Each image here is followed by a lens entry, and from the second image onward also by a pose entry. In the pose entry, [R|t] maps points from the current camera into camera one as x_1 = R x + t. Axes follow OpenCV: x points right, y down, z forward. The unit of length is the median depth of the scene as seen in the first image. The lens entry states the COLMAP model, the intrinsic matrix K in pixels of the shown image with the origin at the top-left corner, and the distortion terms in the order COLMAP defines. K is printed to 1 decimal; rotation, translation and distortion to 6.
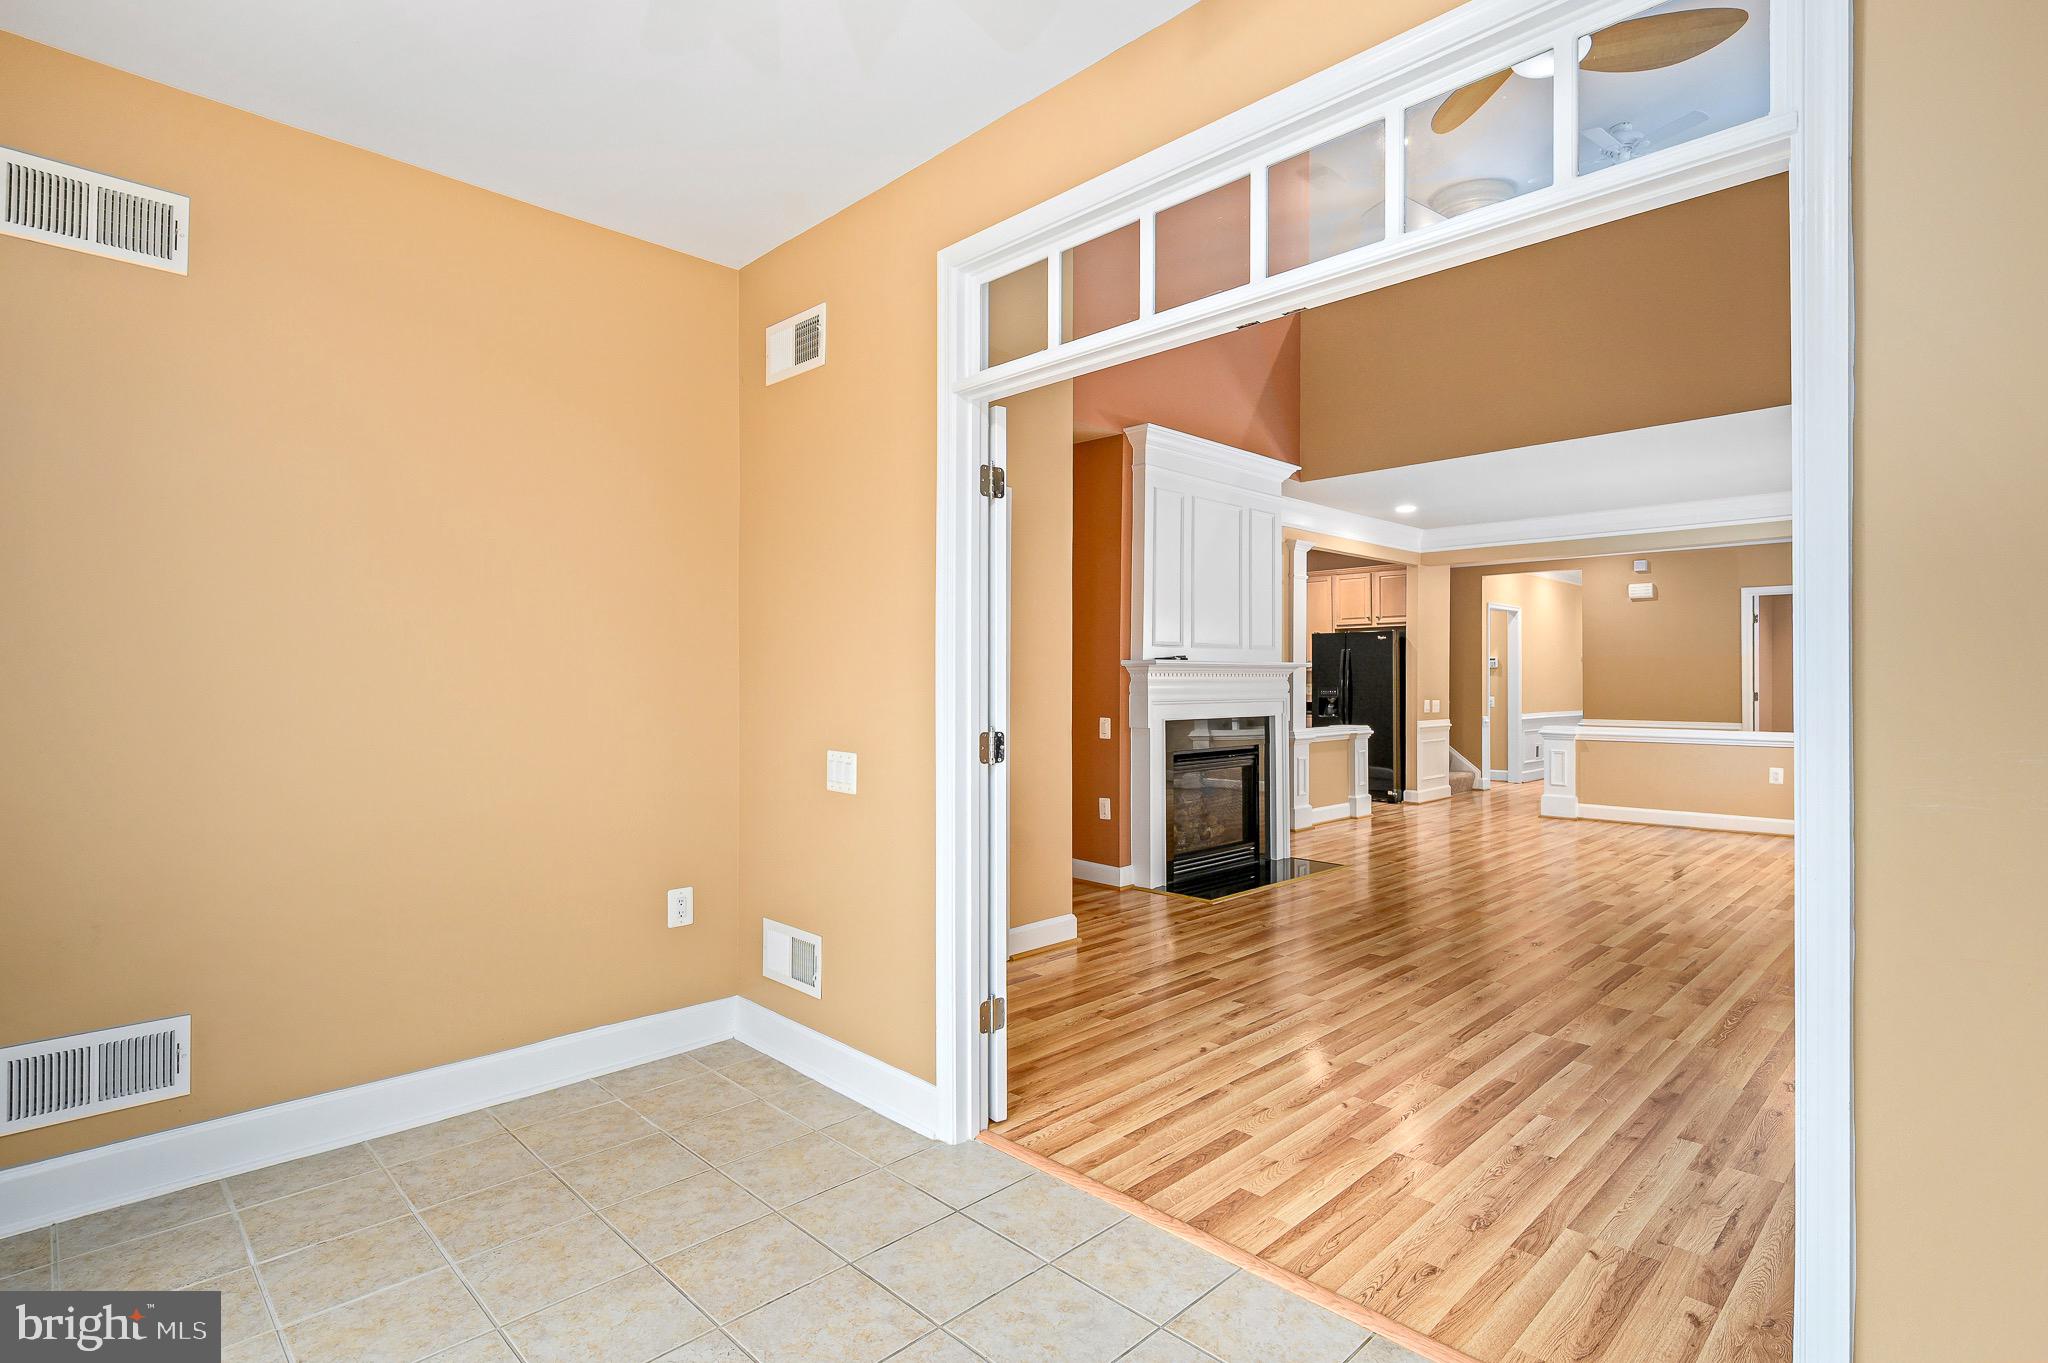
lens RADIAL K [[1002.2, 0, 1028.1], [0, 1002.2, 676.2], [0, 0, 1]] dist [-0.001077, 0.002371]
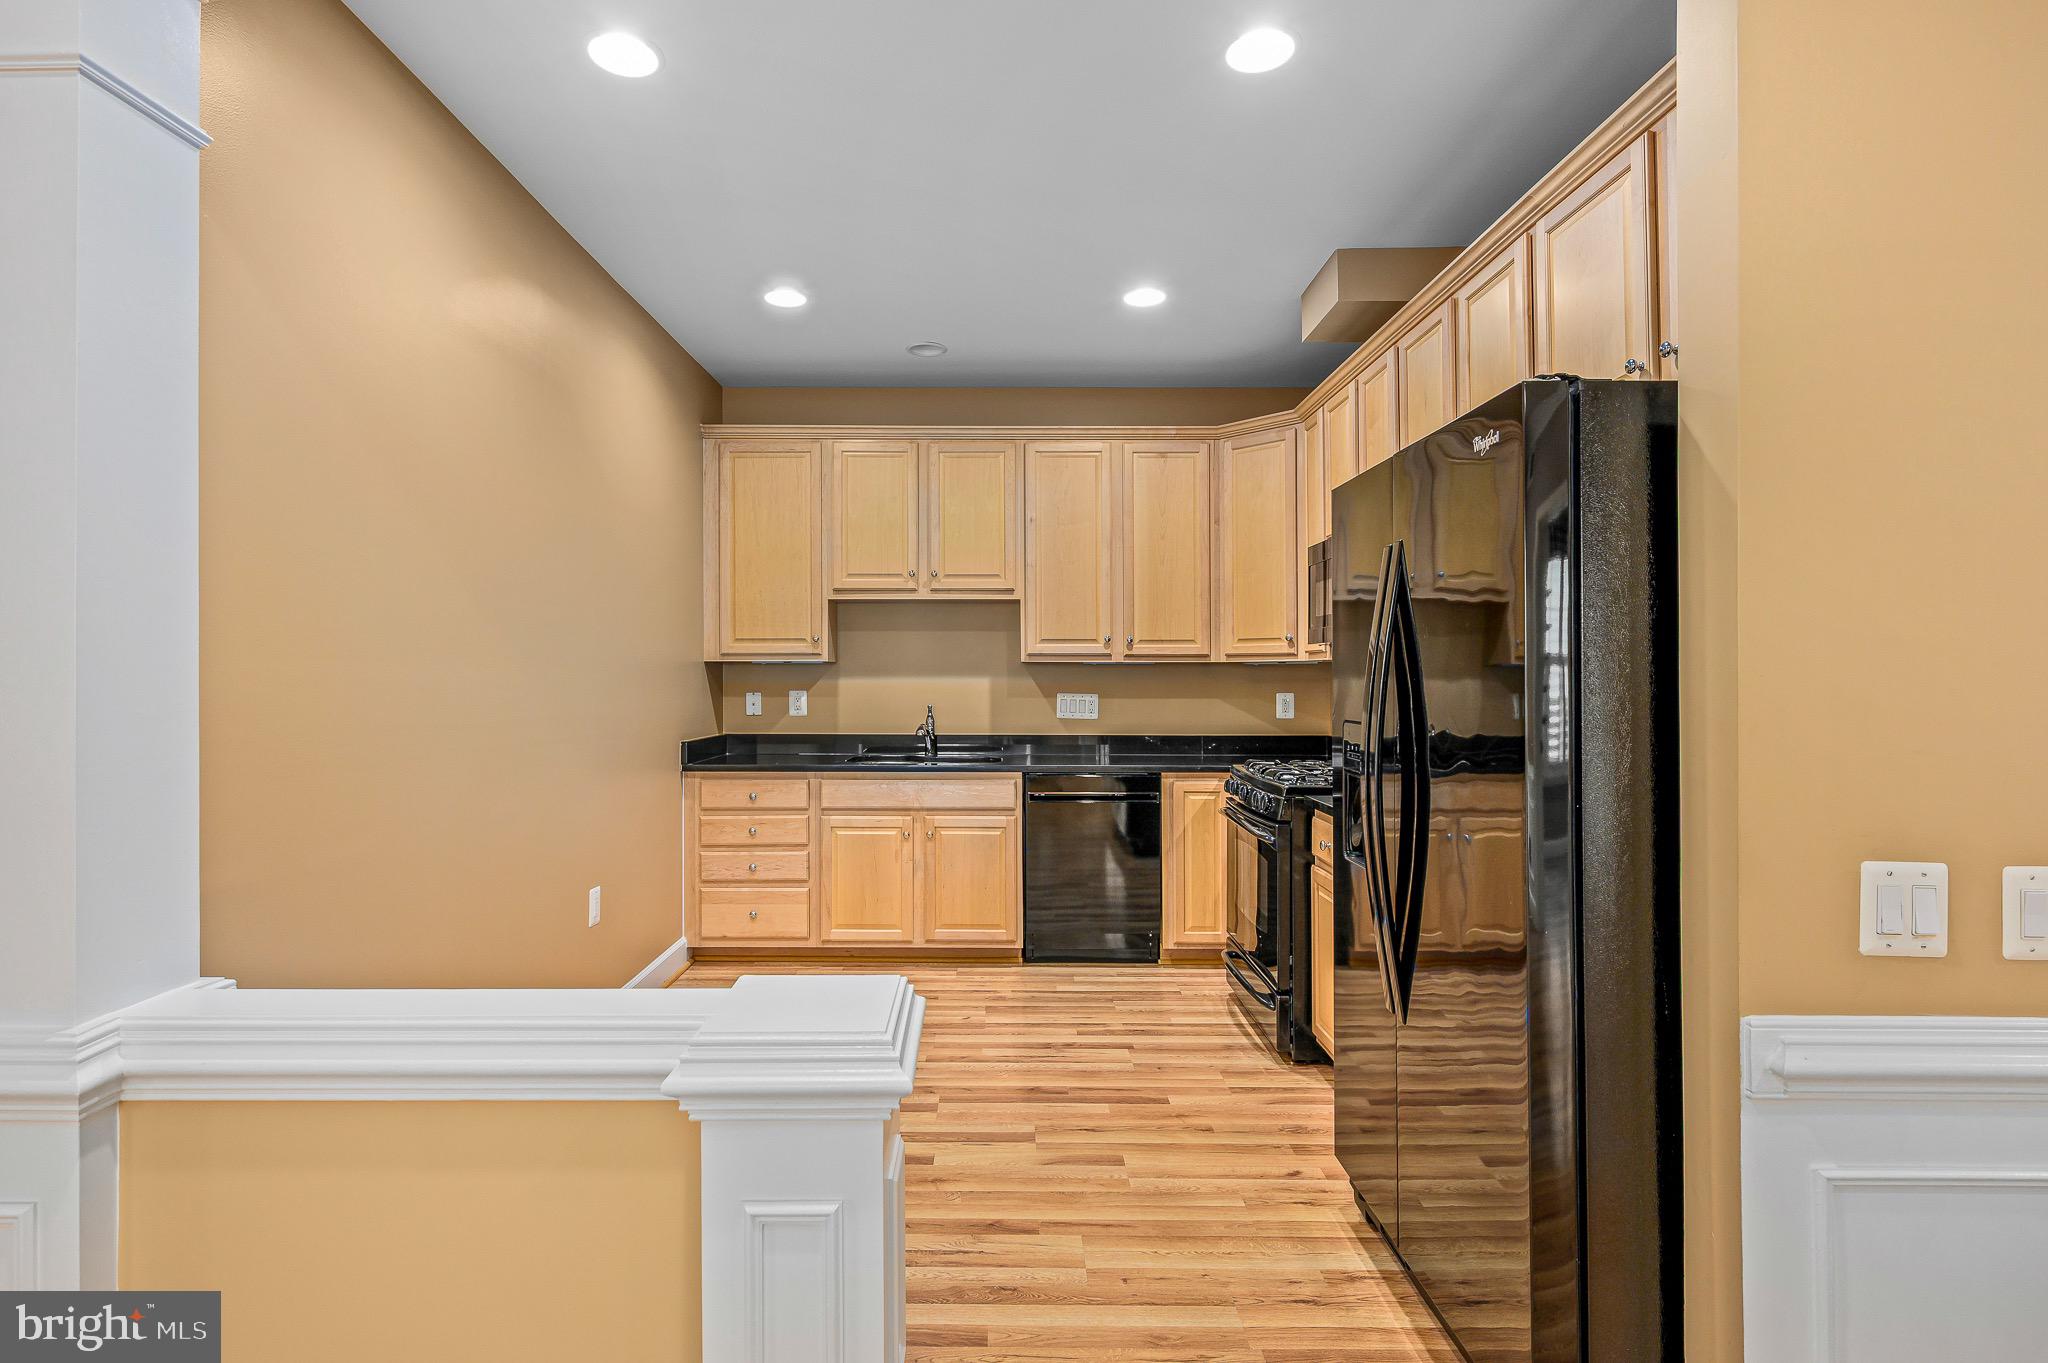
lens RADIAL K [[1002.2, 0, 1000.7], [0, 1002.2, 662.5], [0, 0, 1]] dist [-0.001077, 0.002371]
pose [[0.710451, -0.008487, -0.703696, 0.570883], [0.001071, 0.999939, -0.010978, -0.001618], [0.703746, 0.007045, 0.710417, 1.152445]]
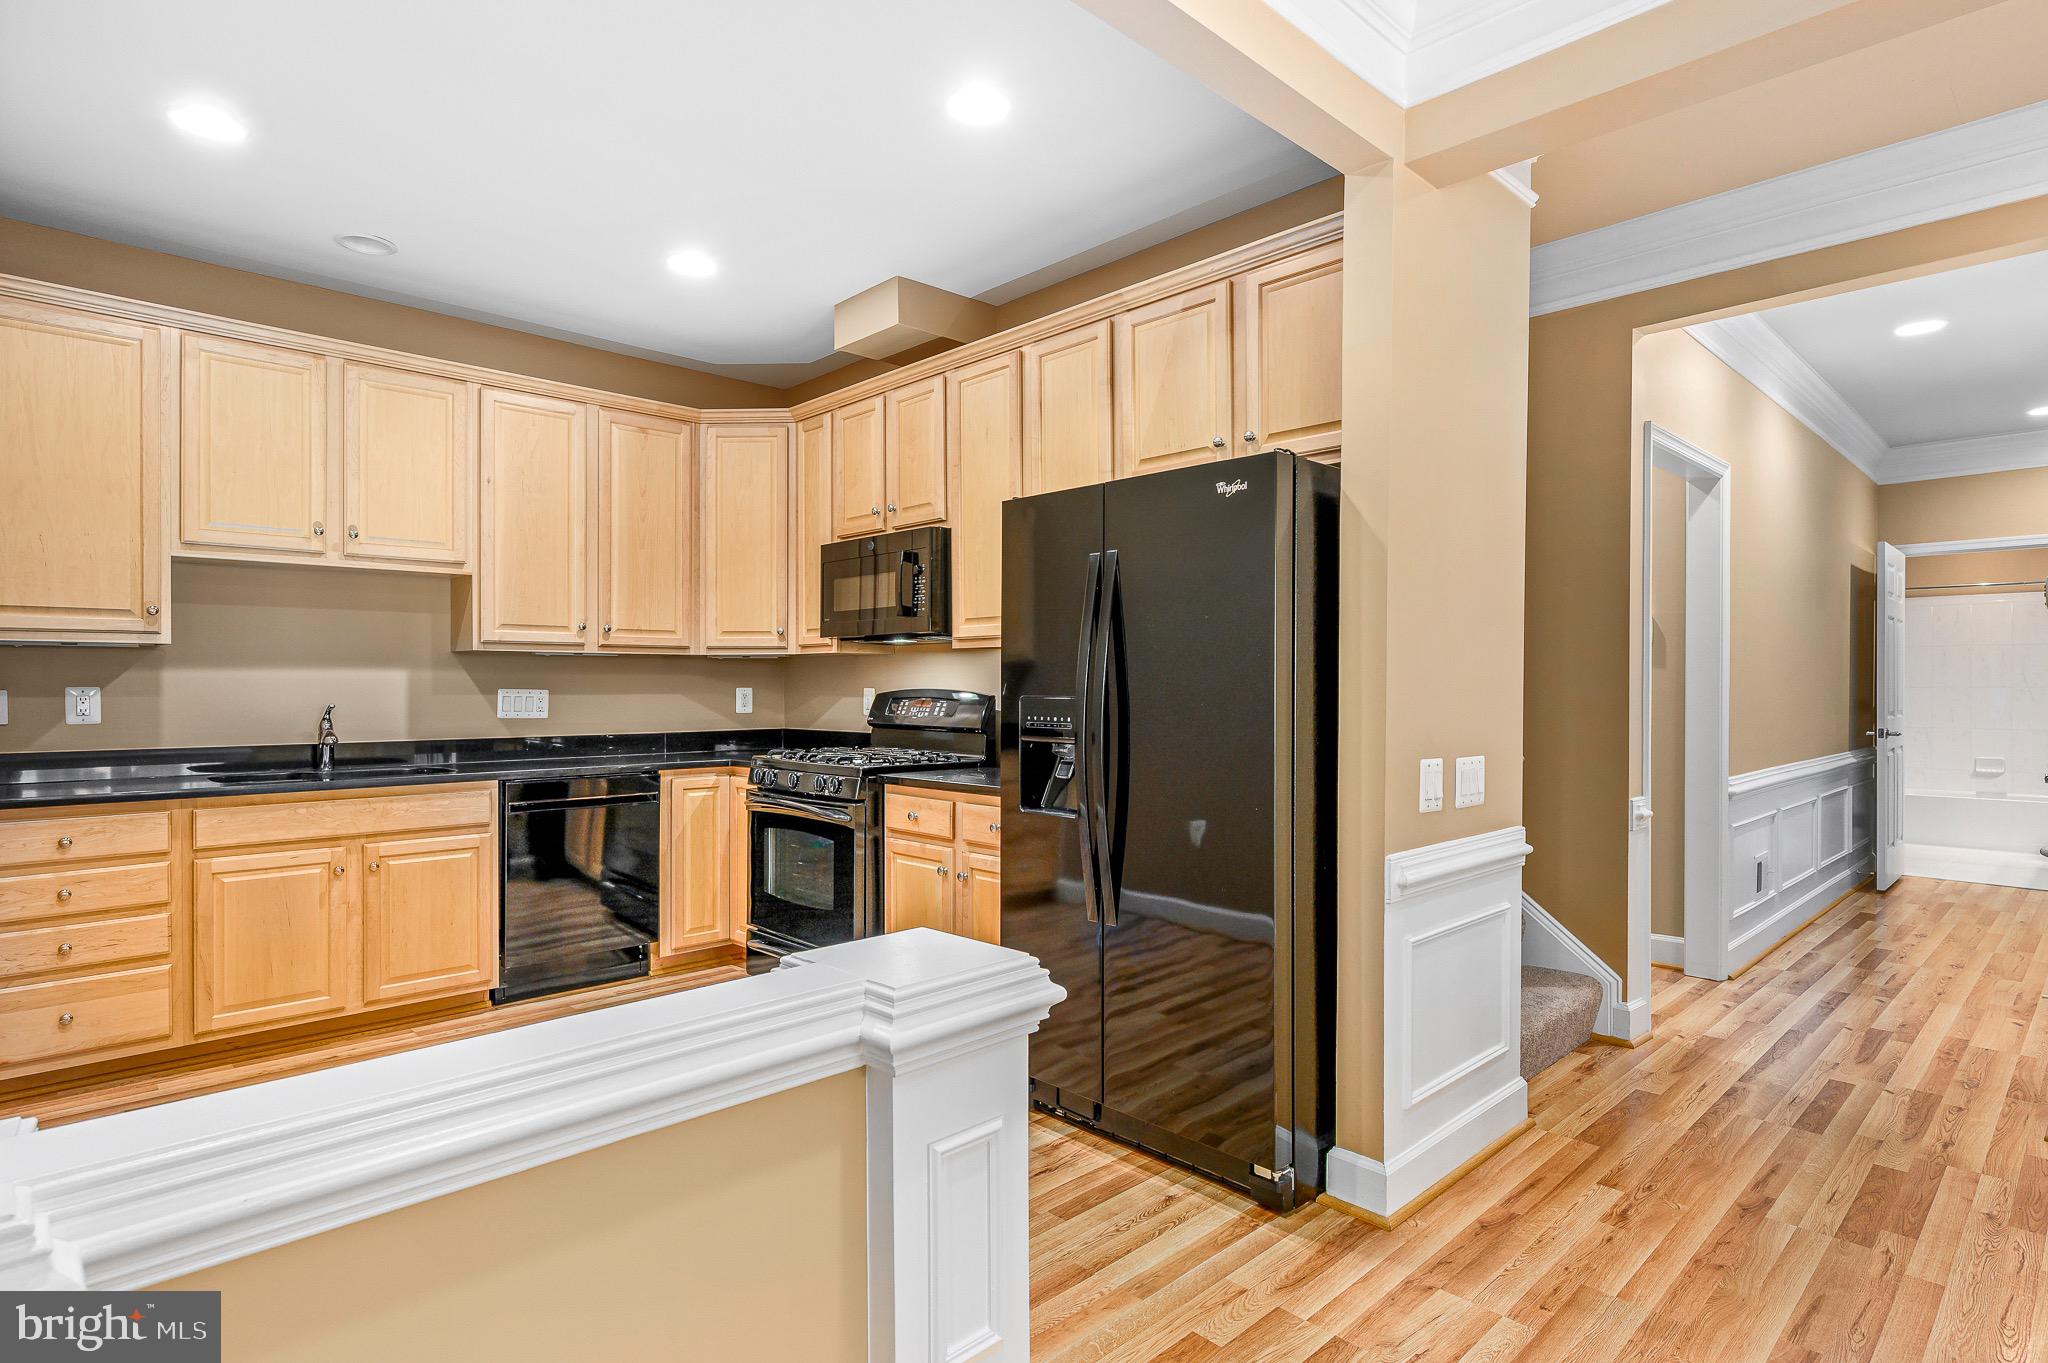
lens RADIAL K [[1058.2, 0, 1036.8], [0, 1058.2, 685.9], [0, 0, 1]] dist [0.010911, -0.001550]
pose [[0.999952, -0.000680, -0.009725, 0.431380], [0.000731, 0.999986, 0.005292, 0.007481], [0.009721, -0.005299, 0.999939, 1.051489]]
